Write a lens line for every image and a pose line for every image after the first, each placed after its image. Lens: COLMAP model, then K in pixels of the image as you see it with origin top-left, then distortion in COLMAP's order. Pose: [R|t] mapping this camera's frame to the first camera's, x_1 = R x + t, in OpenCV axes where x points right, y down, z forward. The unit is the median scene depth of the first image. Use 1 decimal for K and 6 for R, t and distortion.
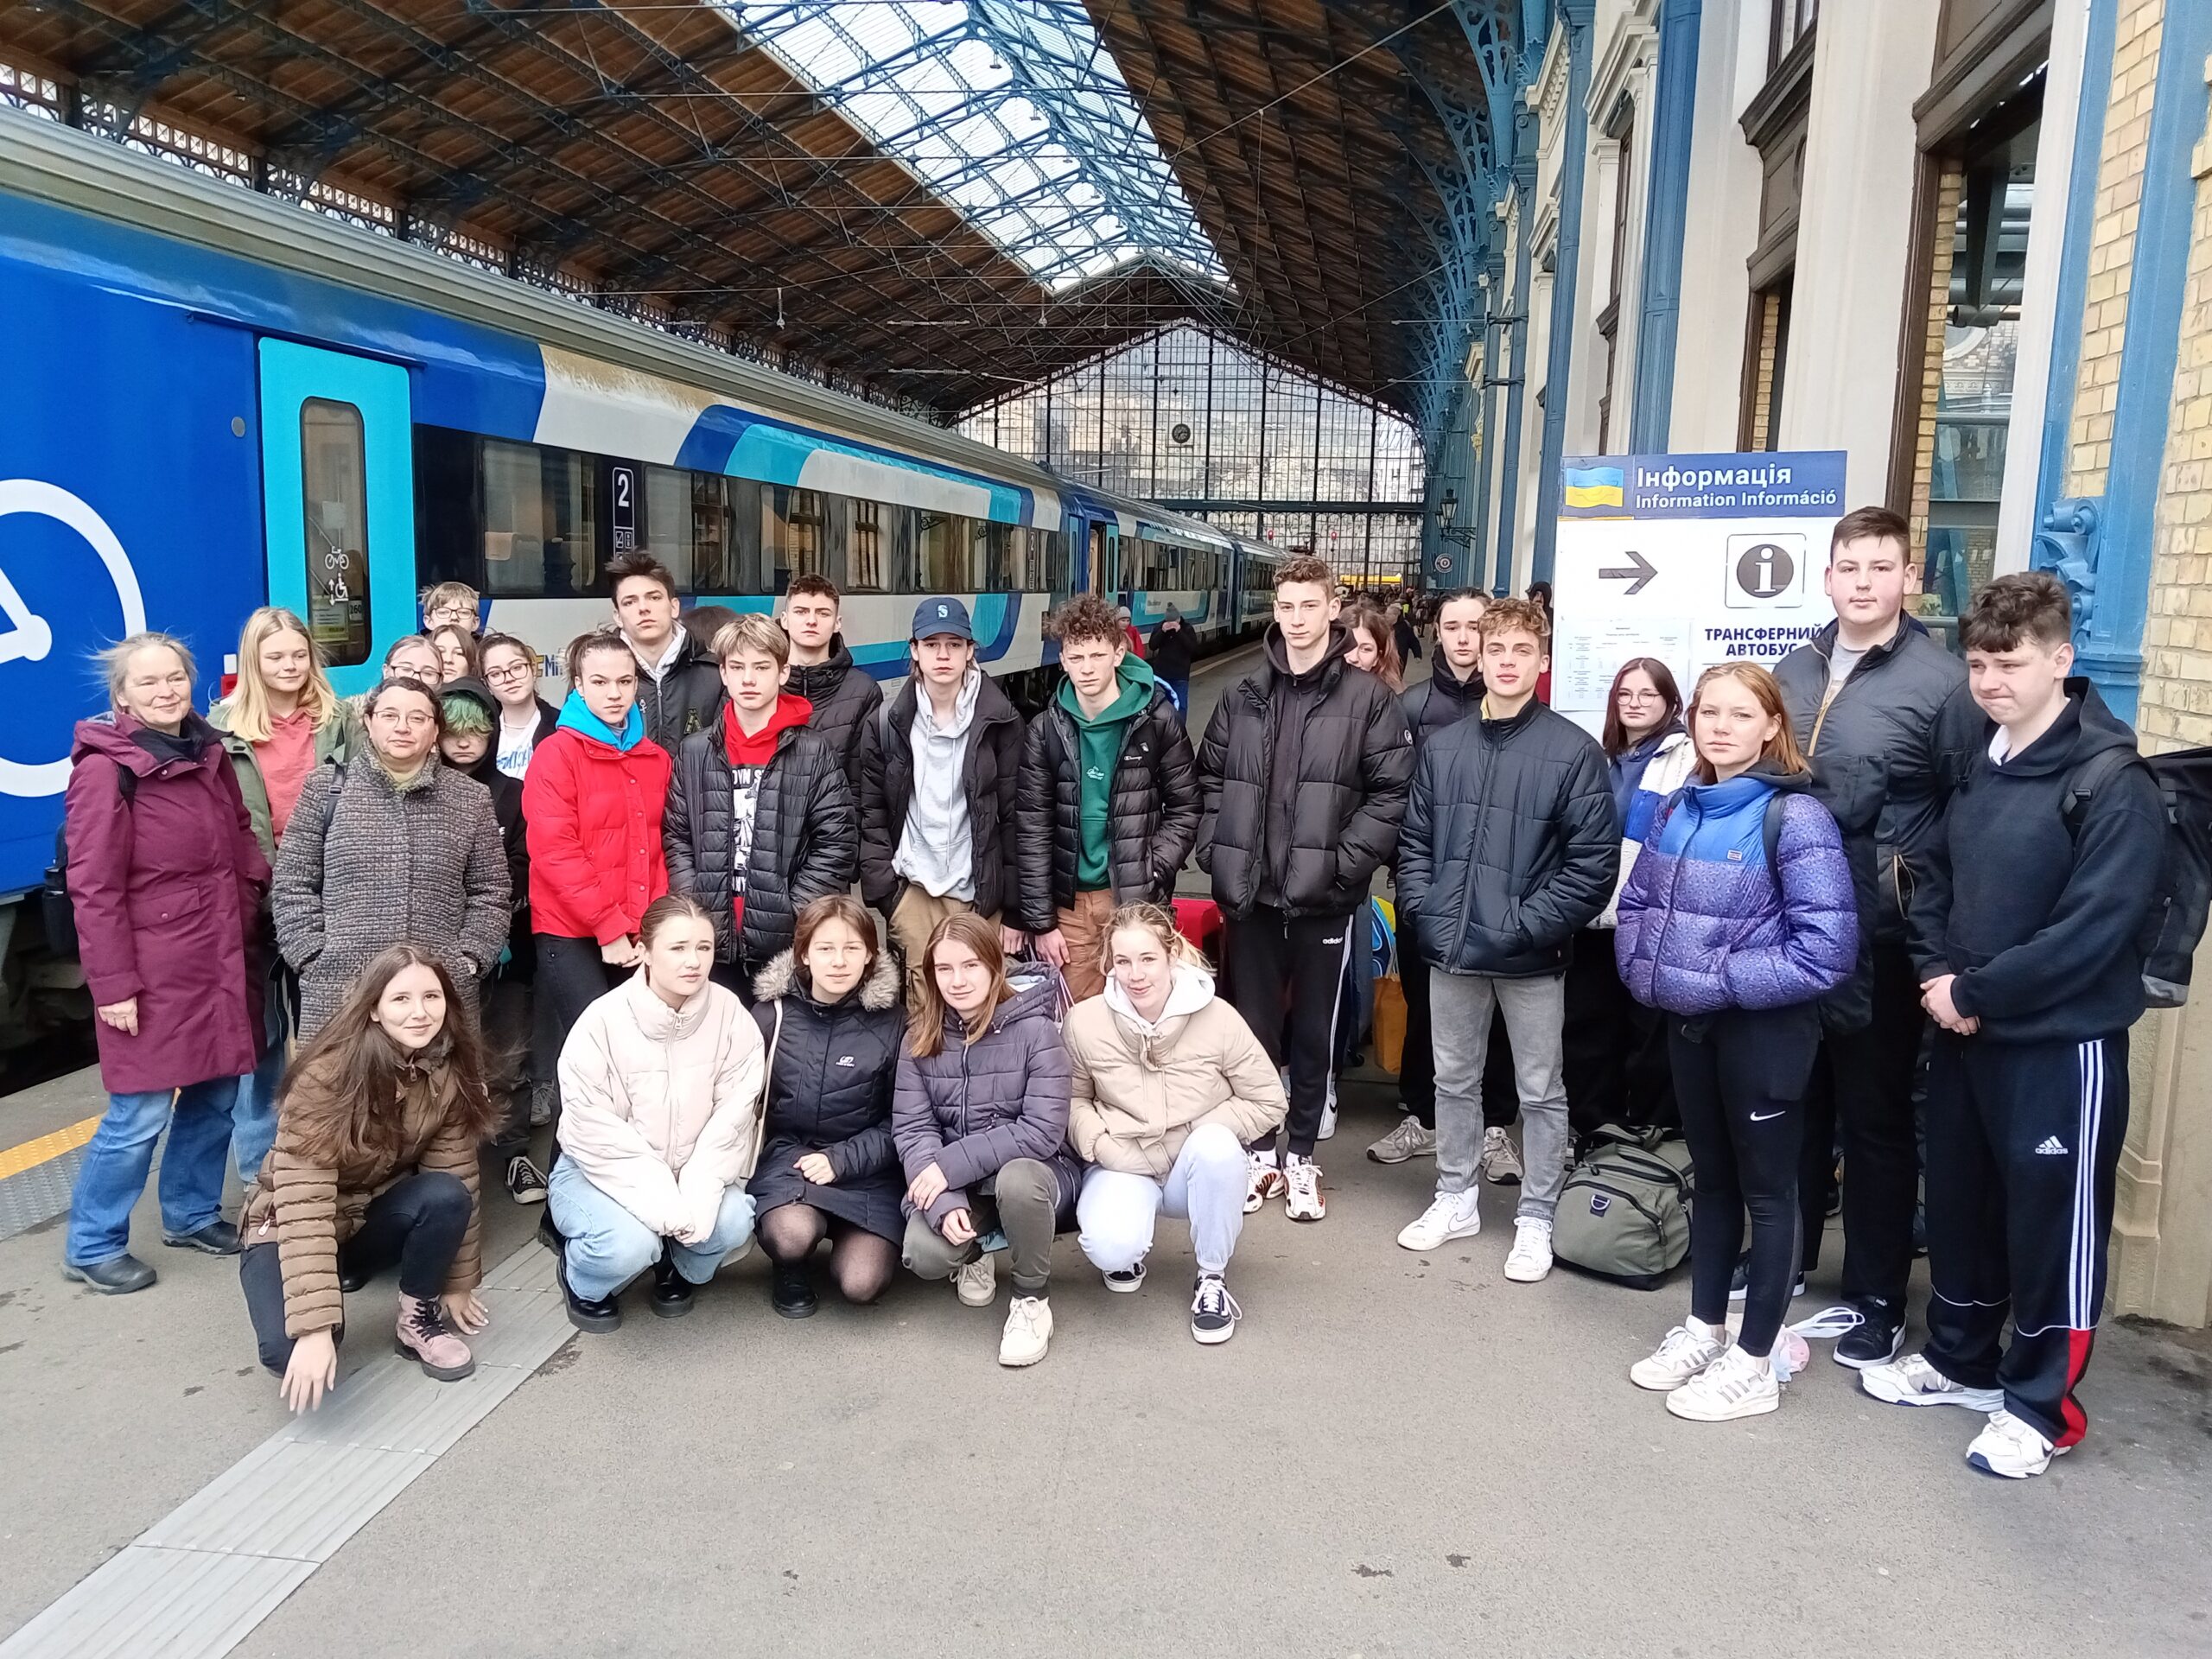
lens RADIAL K [[1773.7, 0, 1103.3], [0, 1773.7, 832.4], [0, 0, 1]] dist [-0.006857, 0.010145]
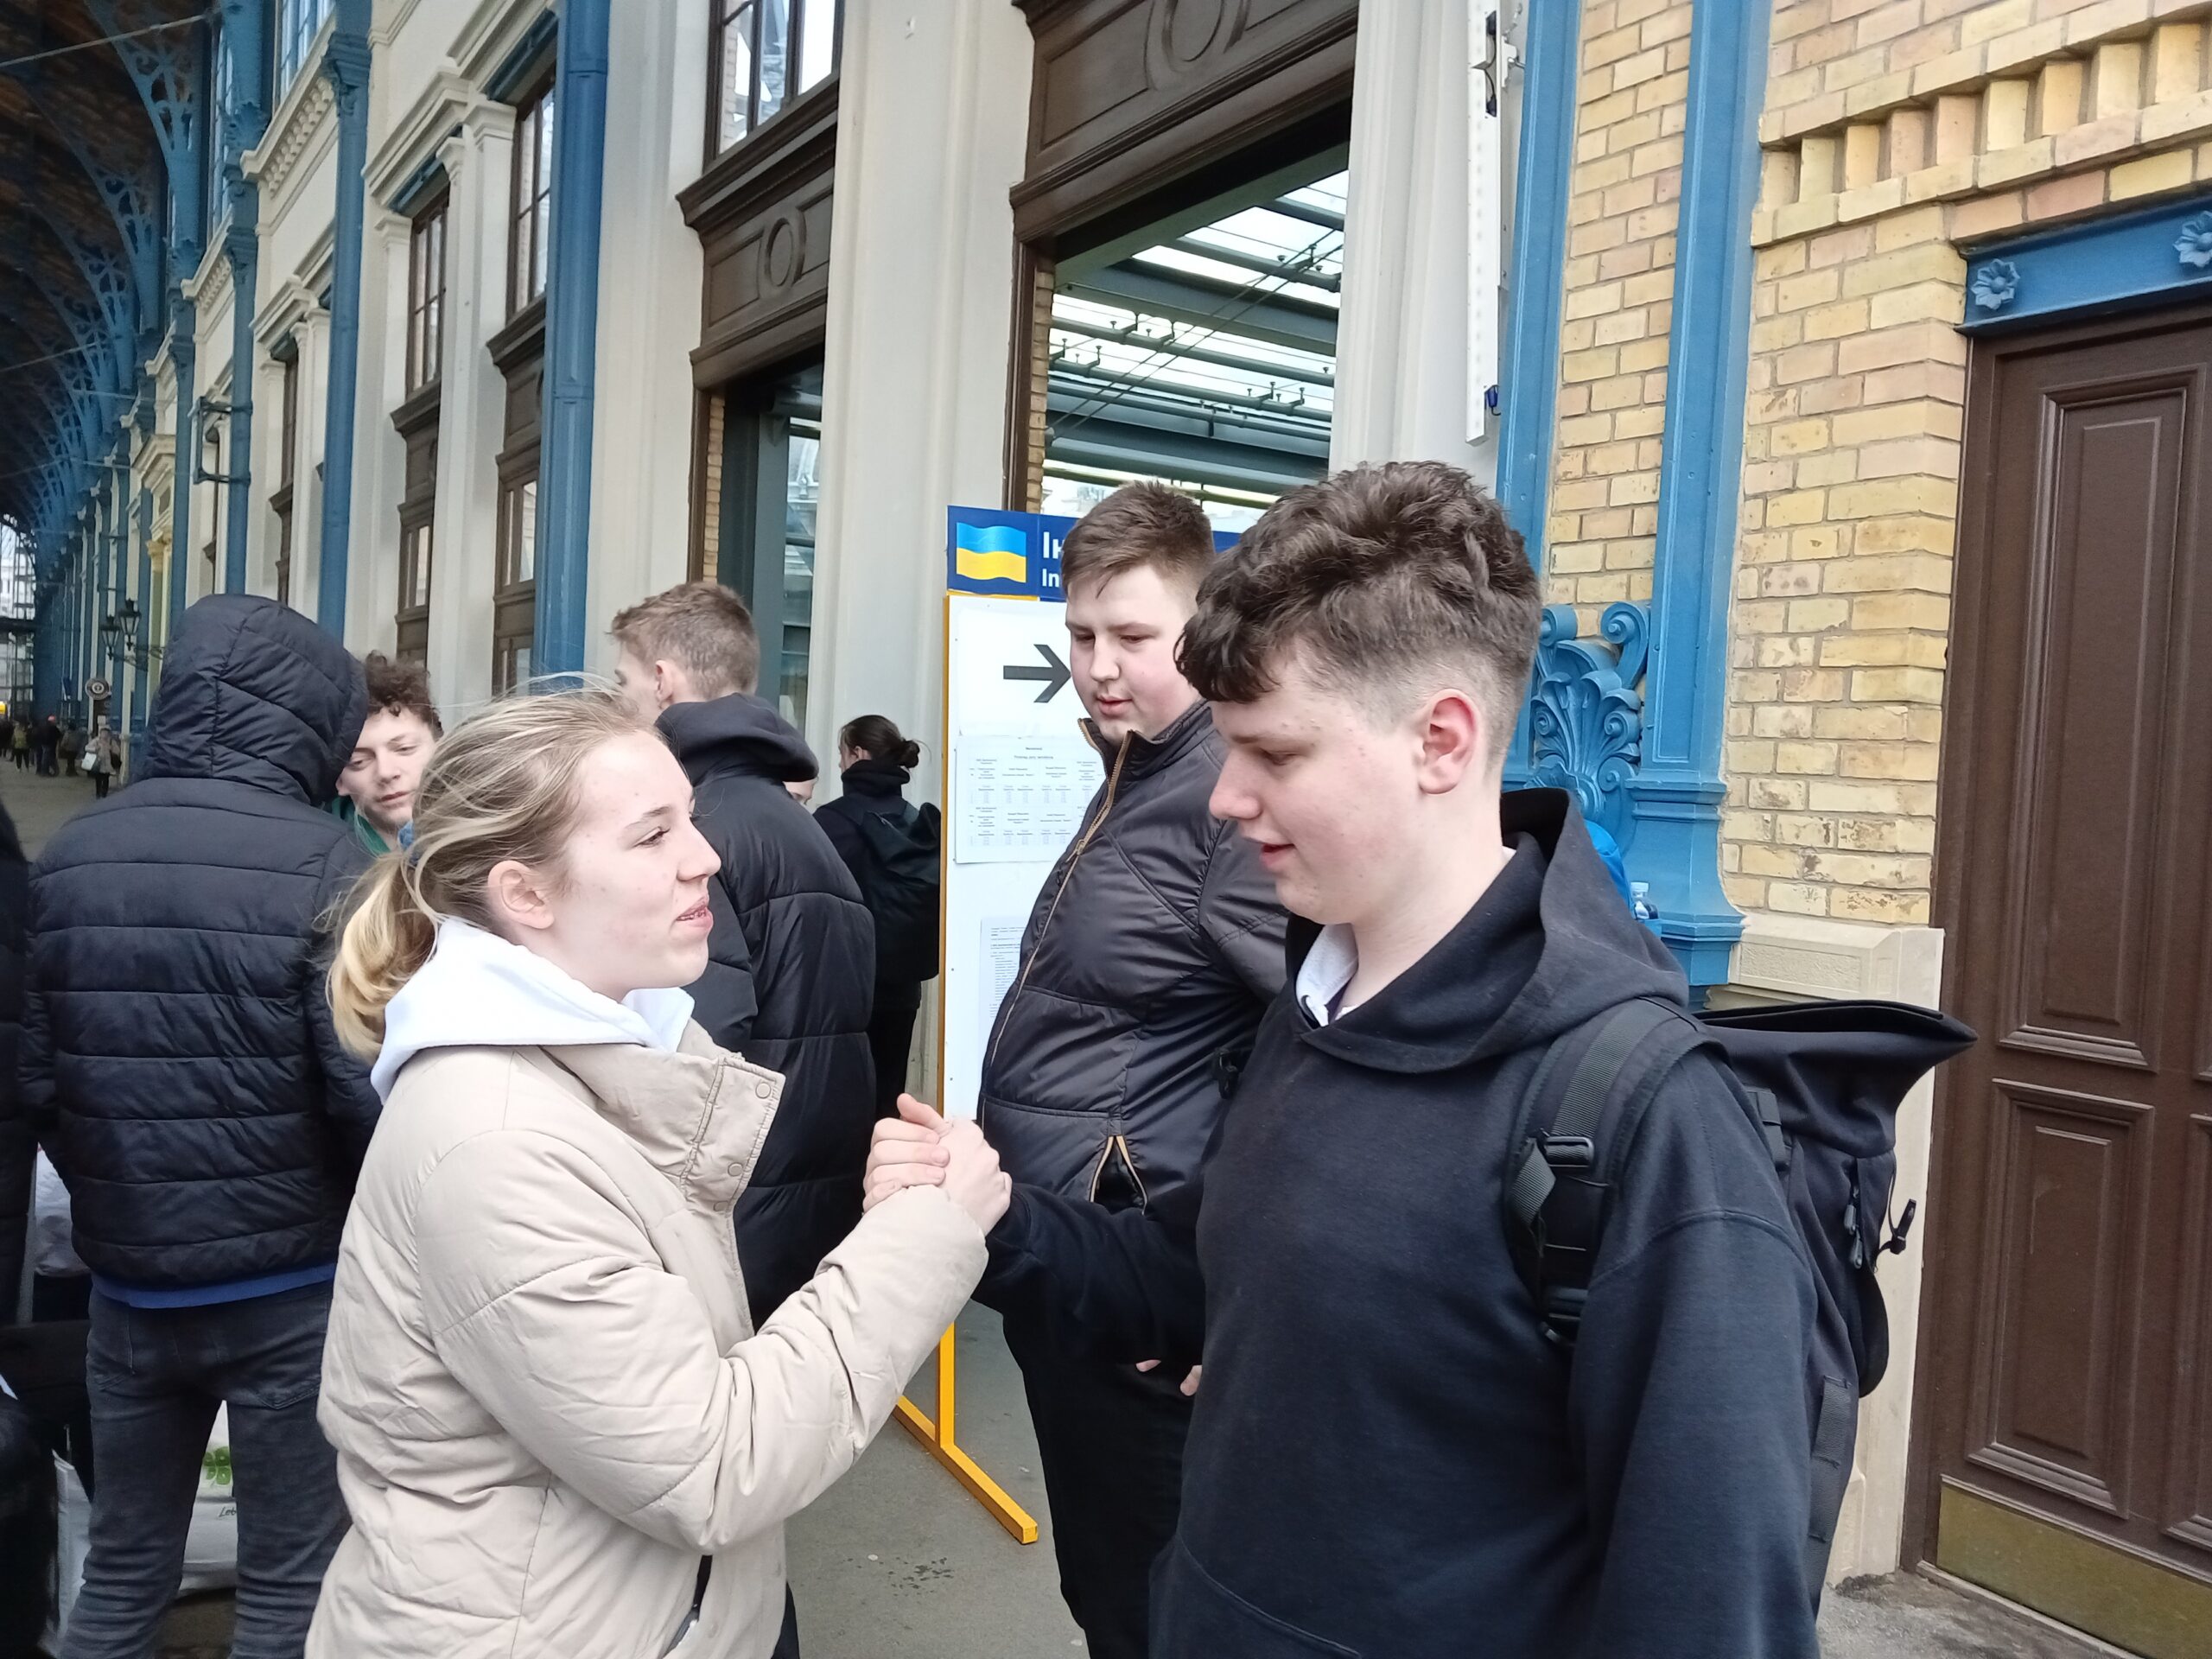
lens RADIAL K [[1773.7, 0, 1106.7], [0, 1773.7, 828.1], [0, 0, 1]] dist [-0.006857, 0.010145]
pose [[0.744201, -0.014966, 0.667788, -0.048352], [0.068761, 0.996154, -0.054304, -0.011924], [-0.664407, 0.086331, 0.742368, 0.128038]]
